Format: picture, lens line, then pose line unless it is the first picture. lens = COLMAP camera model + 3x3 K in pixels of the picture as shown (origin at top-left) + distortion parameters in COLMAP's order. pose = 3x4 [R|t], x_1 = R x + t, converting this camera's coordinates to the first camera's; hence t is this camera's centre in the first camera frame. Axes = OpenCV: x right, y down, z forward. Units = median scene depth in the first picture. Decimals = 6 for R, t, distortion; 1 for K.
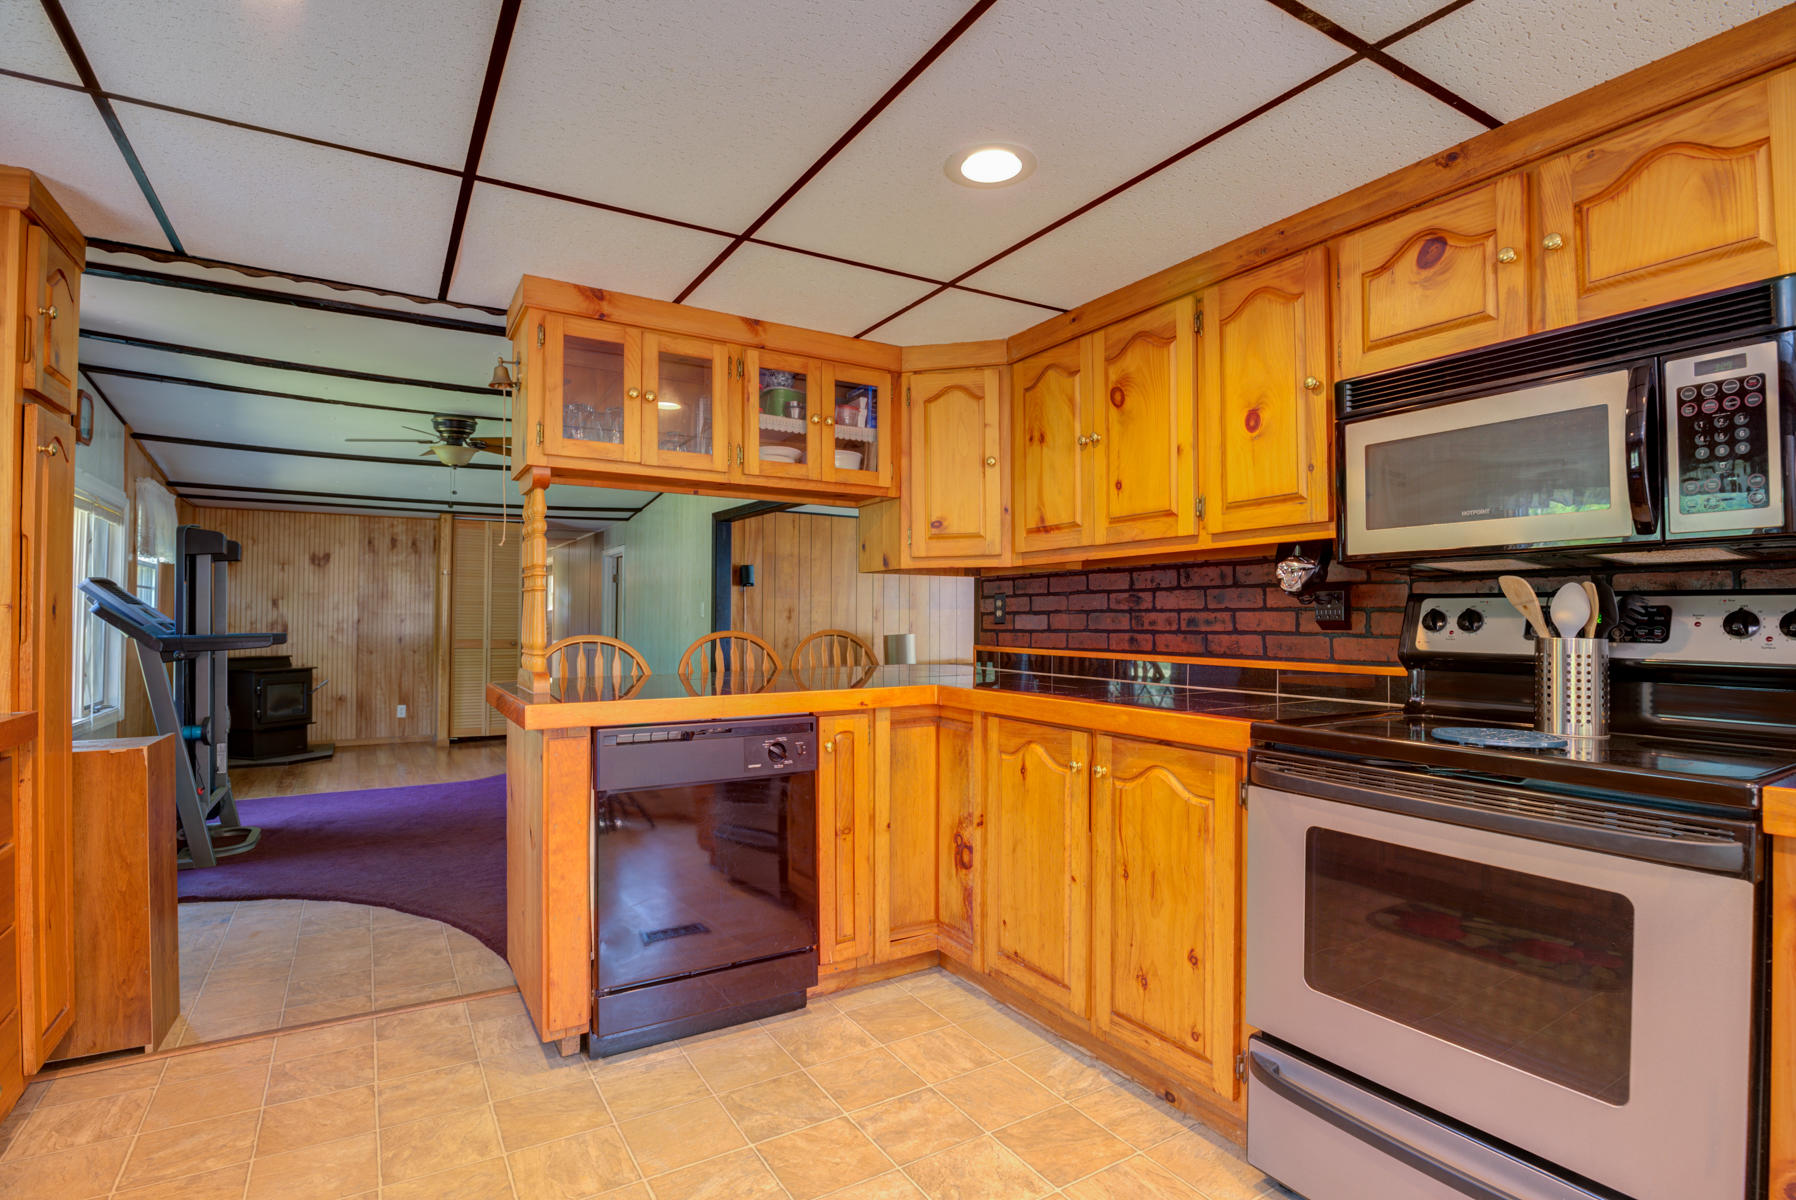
lens RADIAL K [[871.3, 0, 900.7], [0, 871.3, 603.8], [0, 0, 1]] dist [-0.001883, -0.000159]
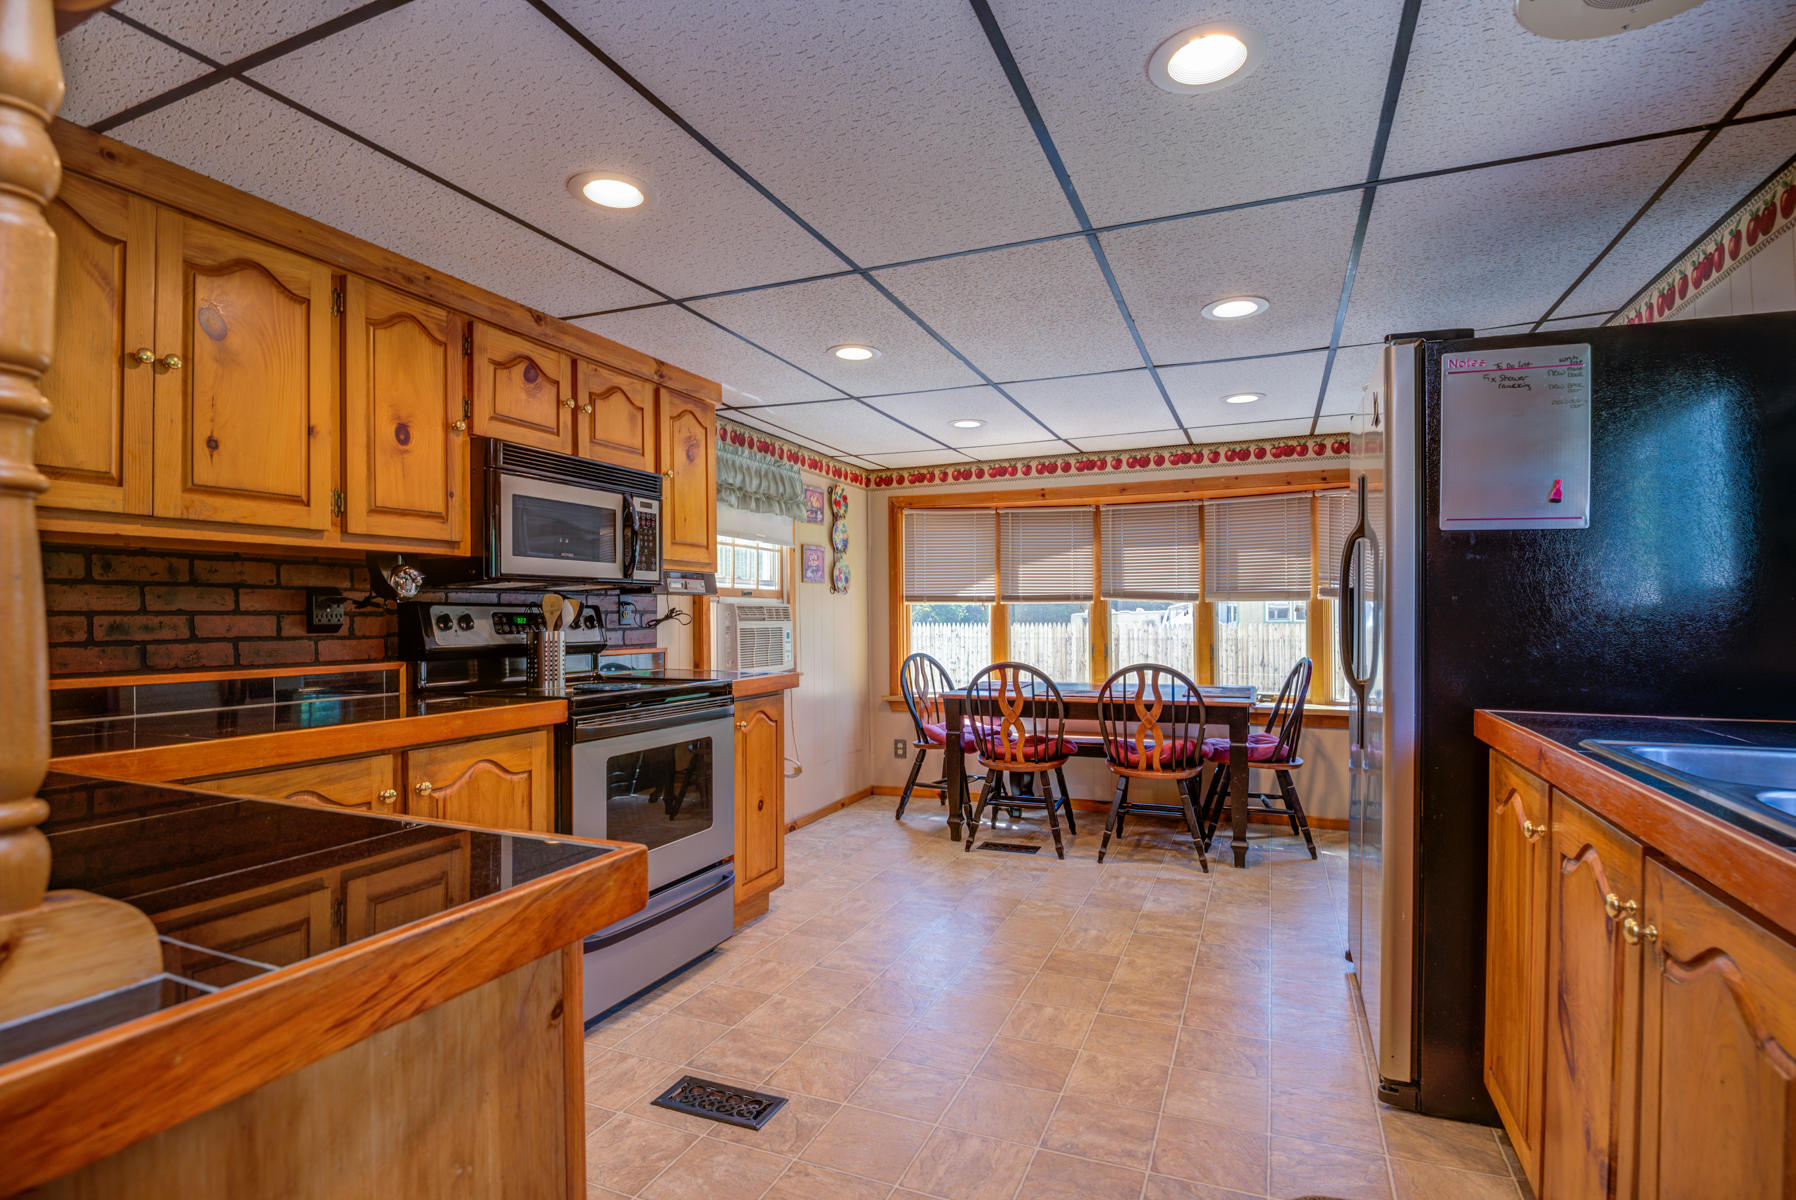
lens RADIAL K [[871.3, 0, 901.2], [0, 871.3, 612.9], [0, 0, 1]] dist [-0.001883, -0.000159]
pose [[-0.561566, 0.009739, 0.827374, -0.722212], [-0.003436, 0.999895, -0.014102, 0.017441], [-0.827425, -0.010762, -0.561474, 0.971488]]
